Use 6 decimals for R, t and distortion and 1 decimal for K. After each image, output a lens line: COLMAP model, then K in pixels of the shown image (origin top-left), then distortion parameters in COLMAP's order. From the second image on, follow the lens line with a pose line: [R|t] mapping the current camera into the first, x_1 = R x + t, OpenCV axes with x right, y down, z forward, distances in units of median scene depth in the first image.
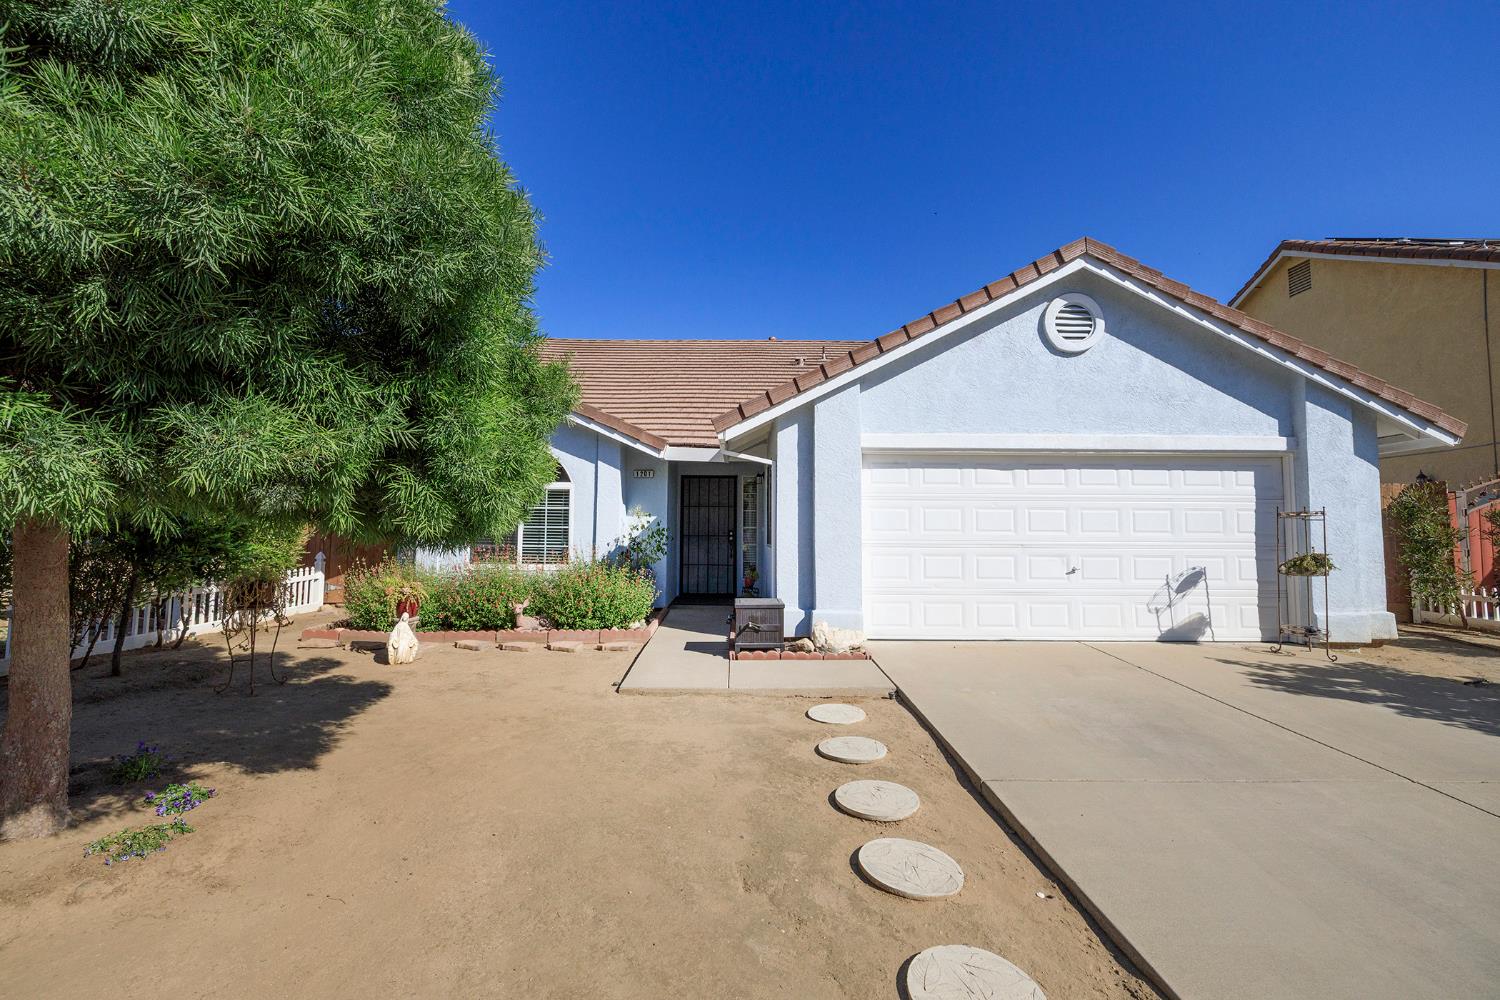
lens RADIAL K [[616.8, 0, 746.6], [0, 616.8, 495.5], [0, 0, 1]] dist [-0.002492, -0.000043]
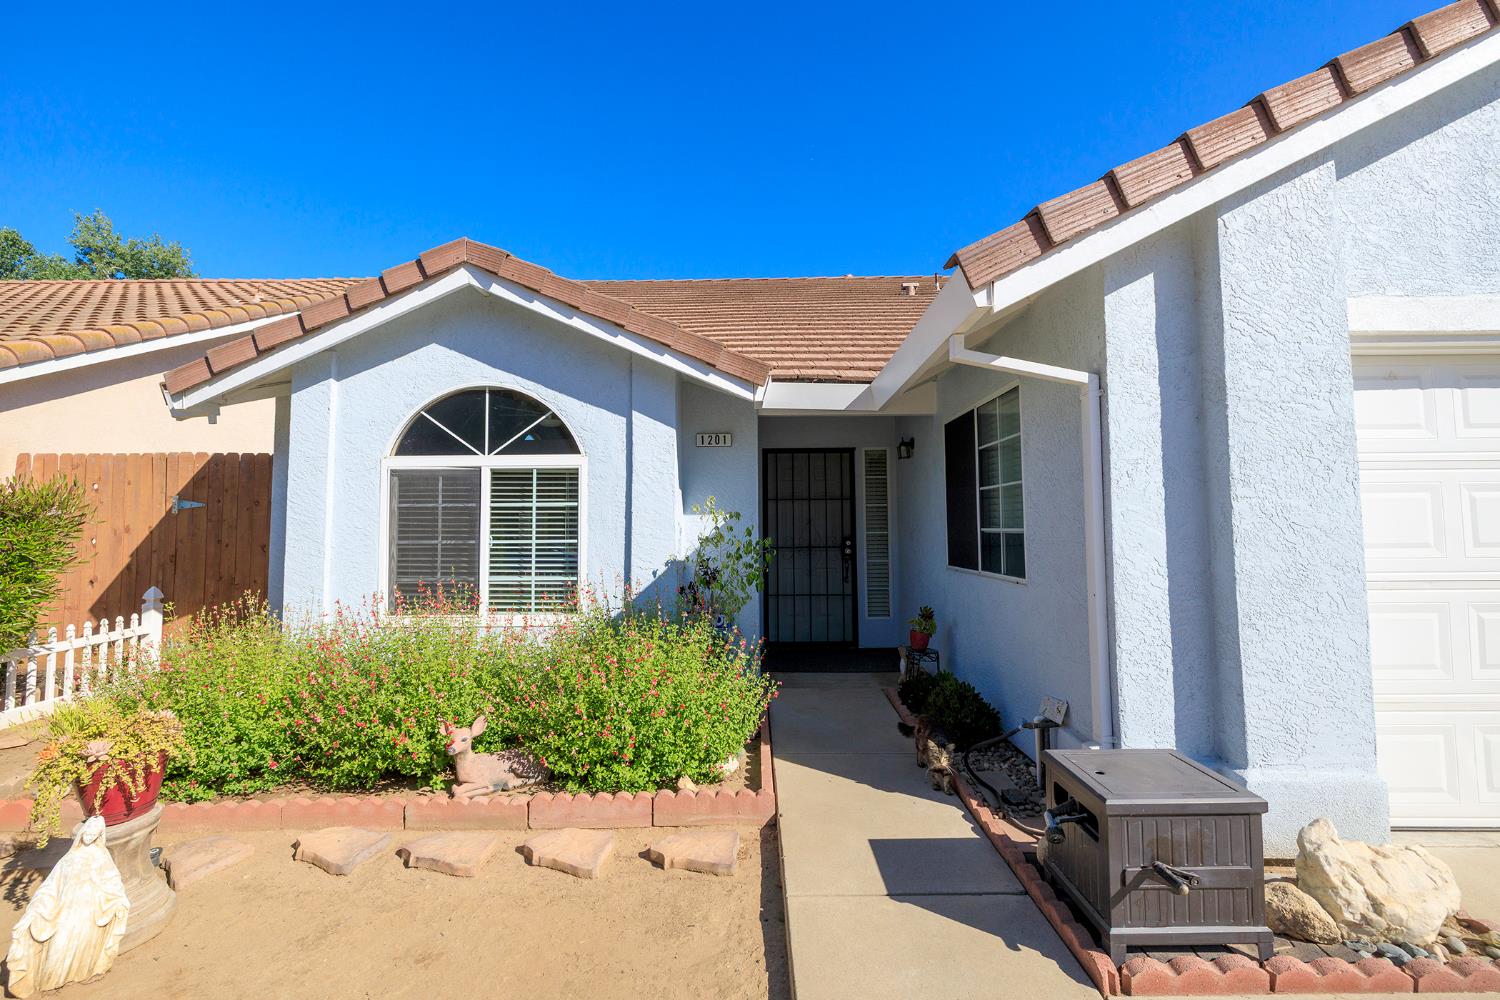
lens RADIAL K [[616.8, 0, 752.0], [0, 616.8, 504.4], [0, 0, 1]] dist [-0.002492, -0.000043]
pose [[0.999726, -0.014269, -0.018558, -0.136942], [0.014634, 0.999698, 0.019734, 0.013248], [0.018271, -0.020001, 0.999633, 0.502602]]
